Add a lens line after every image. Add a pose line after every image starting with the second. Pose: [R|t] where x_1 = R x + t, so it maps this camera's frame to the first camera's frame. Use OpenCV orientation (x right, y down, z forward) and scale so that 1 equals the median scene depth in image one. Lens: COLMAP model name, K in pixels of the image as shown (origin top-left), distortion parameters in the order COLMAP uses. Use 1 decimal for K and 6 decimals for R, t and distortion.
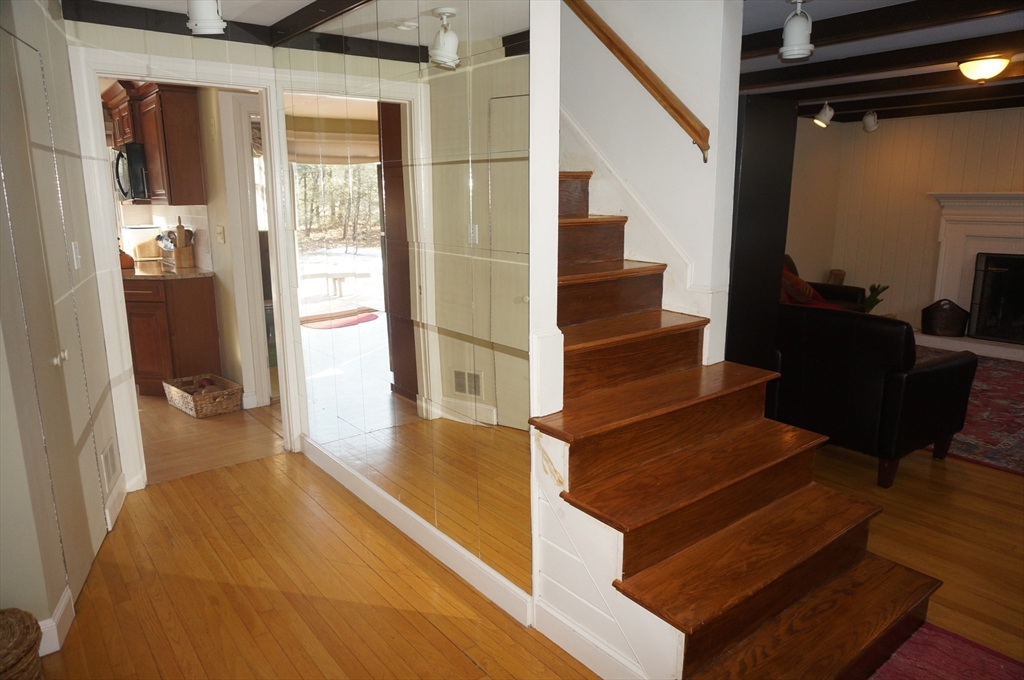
lens RADIAL K [[682.0, 0, 512.0], [0, 682.0, 340.0], [0, 0, 1]] dist [-0.008634, -0.000134]
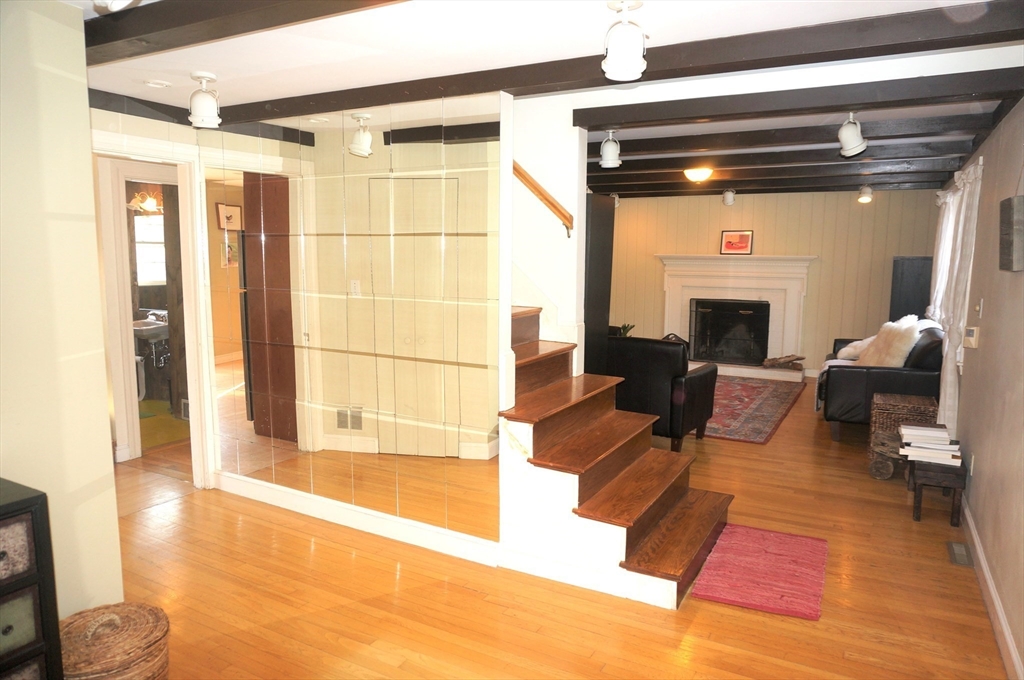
lens RADIAL K [[692.0, 0, 509.9], [0, 692.0, 352.2], [0, 0, 1]] dist [-0.000040, 0.000825]
pose [[0.920536, -0.047910, 0.387709, -0.445629], [0.076742, 0.995291, -0.059219, 0.067251], [-0.383046, 0.084267, 0.919877, -0.316233]]
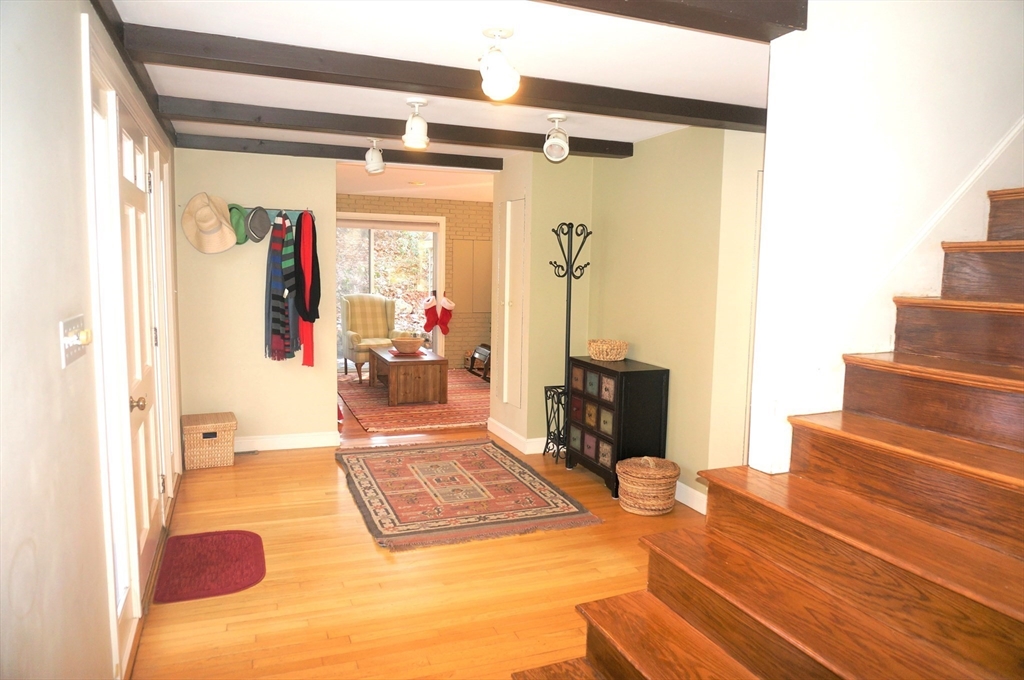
lens RADIAL K [[682.0, 0, 512.0], [0, 682.0, 340.0], [0, 0, 1]] dist [-0.008634, -0.000134]
pose [[-0.289844, 0.096384, -0.952208, 1.010194], [-0.219898, 0.961593, 0.164269, -0.152117], [0.931469, 0.257001, -0.257518, 0.763593]]
